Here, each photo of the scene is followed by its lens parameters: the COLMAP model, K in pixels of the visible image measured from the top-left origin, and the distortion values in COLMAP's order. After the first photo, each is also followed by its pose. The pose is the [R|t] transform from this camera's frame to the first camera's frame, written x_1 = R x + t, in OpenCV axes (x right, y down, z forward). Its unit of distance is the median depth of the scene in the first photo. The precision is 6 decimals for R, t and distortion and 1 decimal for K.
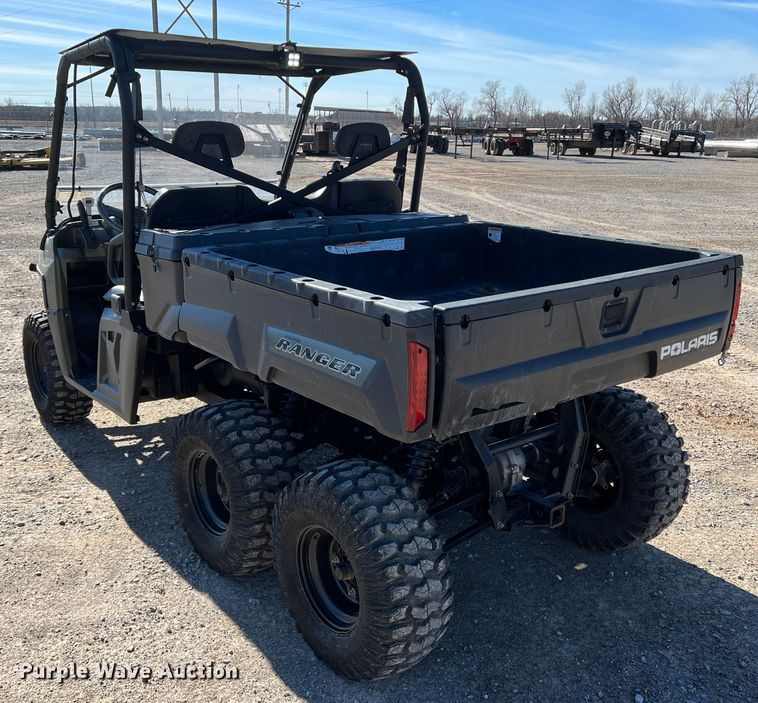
lens RADIAL K [[831.9, 0, 382.8], [0, 831.9, 343.0], [0, 0, 1]] dist [0.066215, 0.000000]
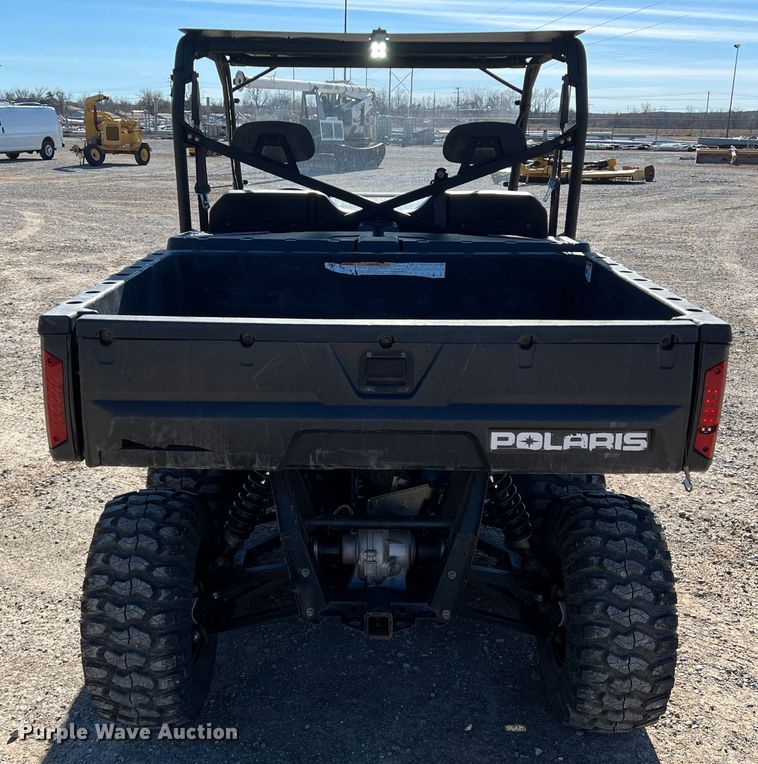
lens RADIAL K [[1014.7, 0, 375.1], [0, 1014.7, 384.3], [0, 0, 1]] dist [0.058624, 0.000000]
pose [[0.766111, 0.155701, -0.623564, 0.600012], [-0.163860, 0.985468, 0.044748, -0.043678], [0.621470, 0.067895, 0.780491, 0.196561]]
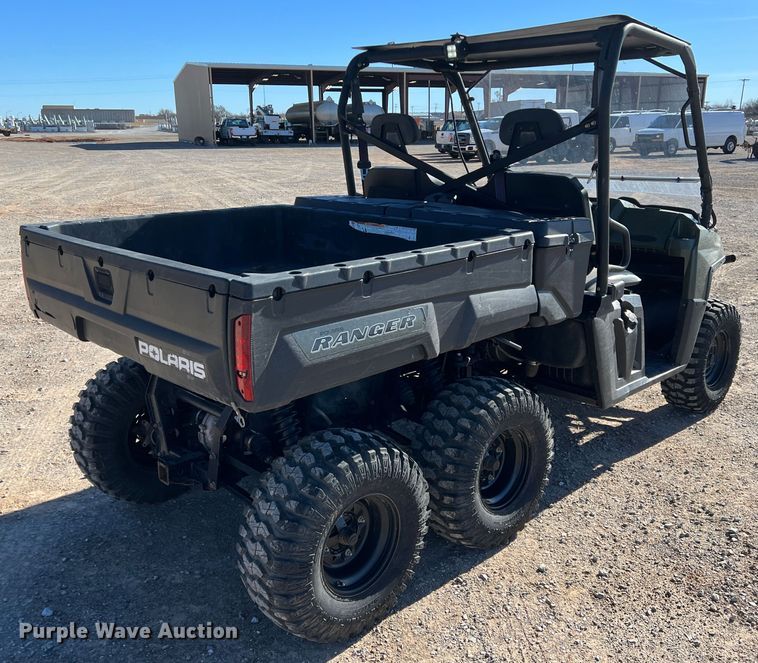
lens RADIAL K [[777.6, 0, 377.9], [0, 777.6, 331.5], [0, 0, 1]] dist [0.018219, 0.000000]
pose [[0.048181, 0.243465, -0.968712, 0.907535], [-0.246138, 0.942825, 0.224717, -0.203613], [0.968037, 0.227610, 0.105352, 0.884407]]
